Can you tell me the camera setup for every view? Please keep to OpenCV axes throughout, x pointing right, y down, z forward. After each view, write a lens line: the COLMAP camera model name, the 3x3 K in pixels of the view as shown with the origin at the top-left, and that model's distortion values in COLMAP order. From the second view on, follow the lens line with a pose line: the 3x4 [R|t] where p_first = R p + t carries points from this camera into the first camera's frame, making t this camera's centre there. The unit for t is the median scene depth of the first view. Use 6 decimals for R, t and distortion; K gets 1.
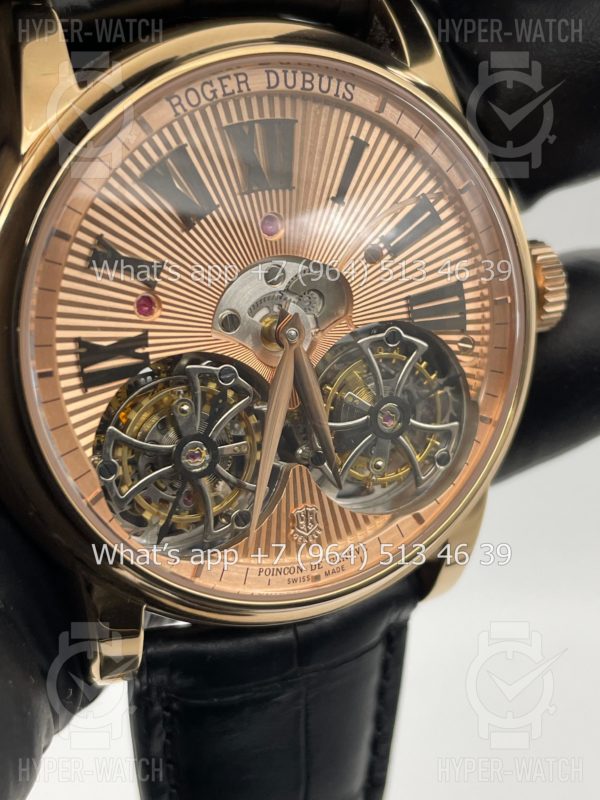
lens RADIAL K [[1312.0, 0, 305.0], [0, 1312.0, 408.2], [0, 0, 1]] dist [0.031418, 0.000000]
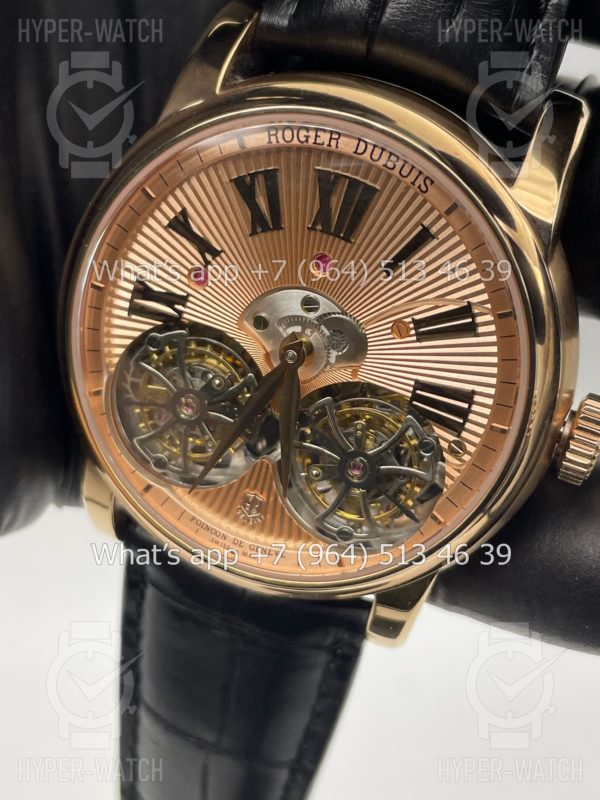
lens RADIAL K [[1312.0, 0, 298.1], [0, 1312.0, 397.5], [0, 0, 1]] dist [0.031418, 0.000000]
pose [[0.704139, 0.485566, -0.518087, 0.605540], [-0.451461, 0.869319, 0.201164, -0.257811], [0.548061, 0.092249, 0.831336, 0.052523]]
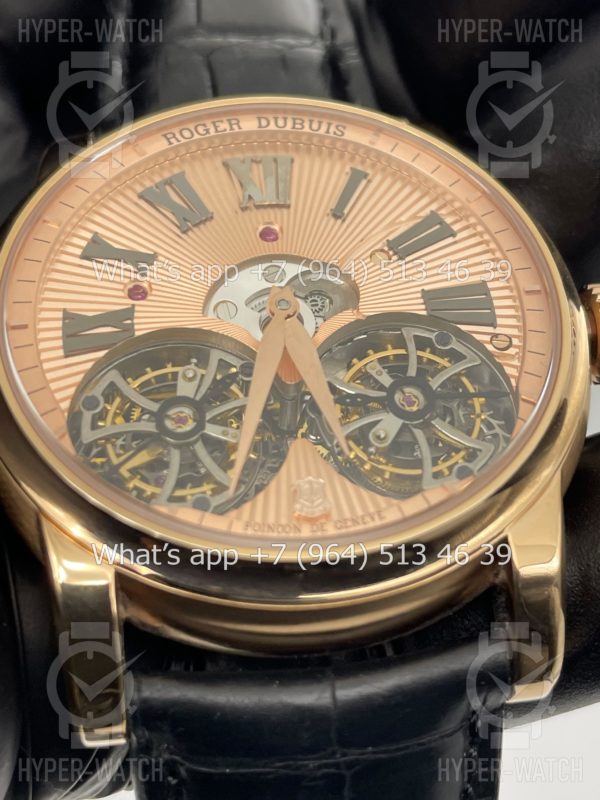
lens RADIAL K [[1312.0, 0, 302.5], [0, 1312.0, 404.3], [0, 0, 1]] dist [0.031418, 0.000000]
pose [[0.941174, -0.199574, -0.272695, 0.252750], [-0.028799, 0.756664, -0.653169, 0.631703], [0.336694, 0.622599, 0.706405, 0.365512]]
